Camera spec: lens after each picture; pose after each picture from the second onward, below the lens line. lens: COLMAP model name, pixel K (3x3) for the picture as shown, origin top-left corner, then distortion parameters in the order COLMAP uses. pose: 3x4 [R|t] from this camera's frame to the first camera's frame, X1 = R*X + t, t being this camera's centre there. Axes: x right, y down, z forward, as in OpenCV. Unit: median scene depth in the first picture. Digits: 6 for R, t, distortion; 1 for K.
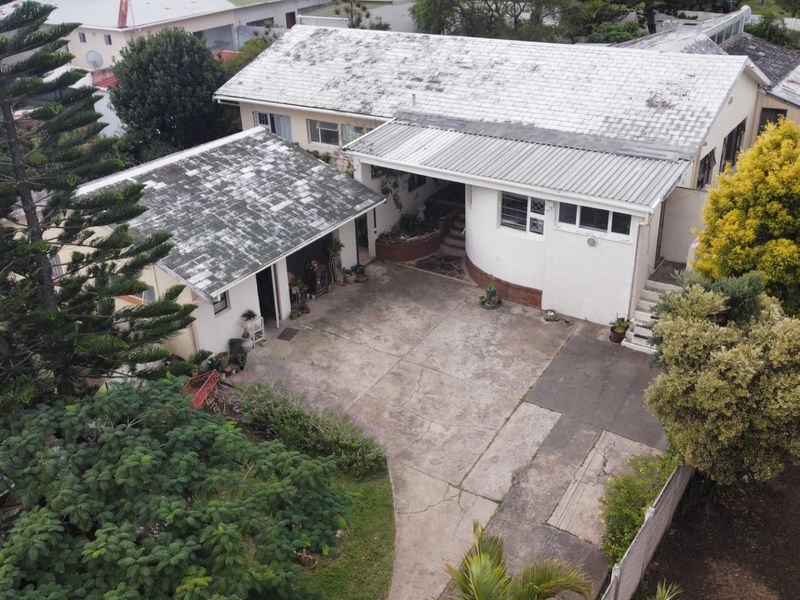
lens RADIAL K [[812.4, 0, 399.6], [0, 812.4, 295.2], [0, 0, 1]] dist [-0.005801, 0.000000]
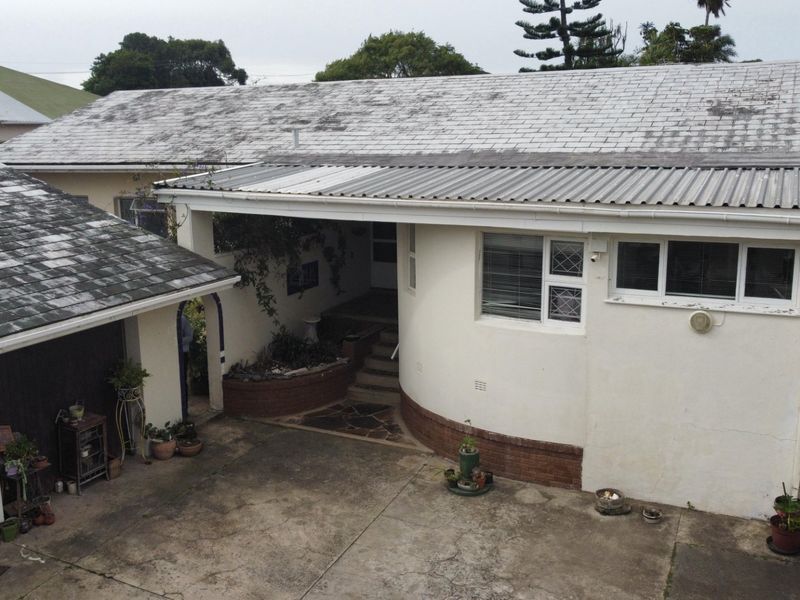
lens RADIAL K [[812.4, 0, 401.6], [0, 812.4, 294.4], [0, 0, 1]] dist [-0.005801, 0.000000]
pose [[0.989143, -0.006492, 0.146811, 0.007482], [0.046533, 0.961453, -0.271005, 0.029029], [-0.139393, 0.274894, 0.951316, 0.528834]]
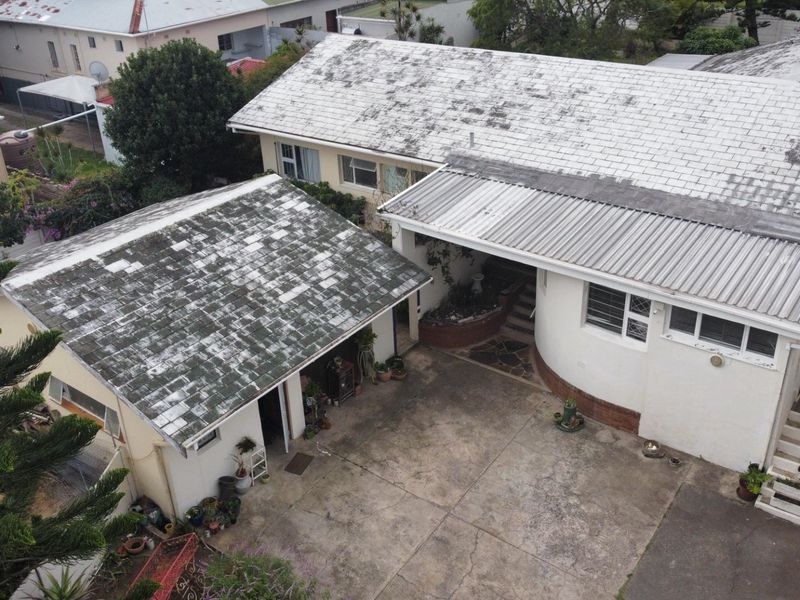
lens RADIAL K [[812.4, 0, 399.5], [0, 812.4, 293.2], [0, 0, 1]] dist [-0.005801, 0.000000]
pose [[0.997996, 0.022068, -0.059301, -0.002565], [-0.020987, 0.999603, 0.018792, -0.118806], [0.059692, -0.017510, 0.998063, 0.236669]]
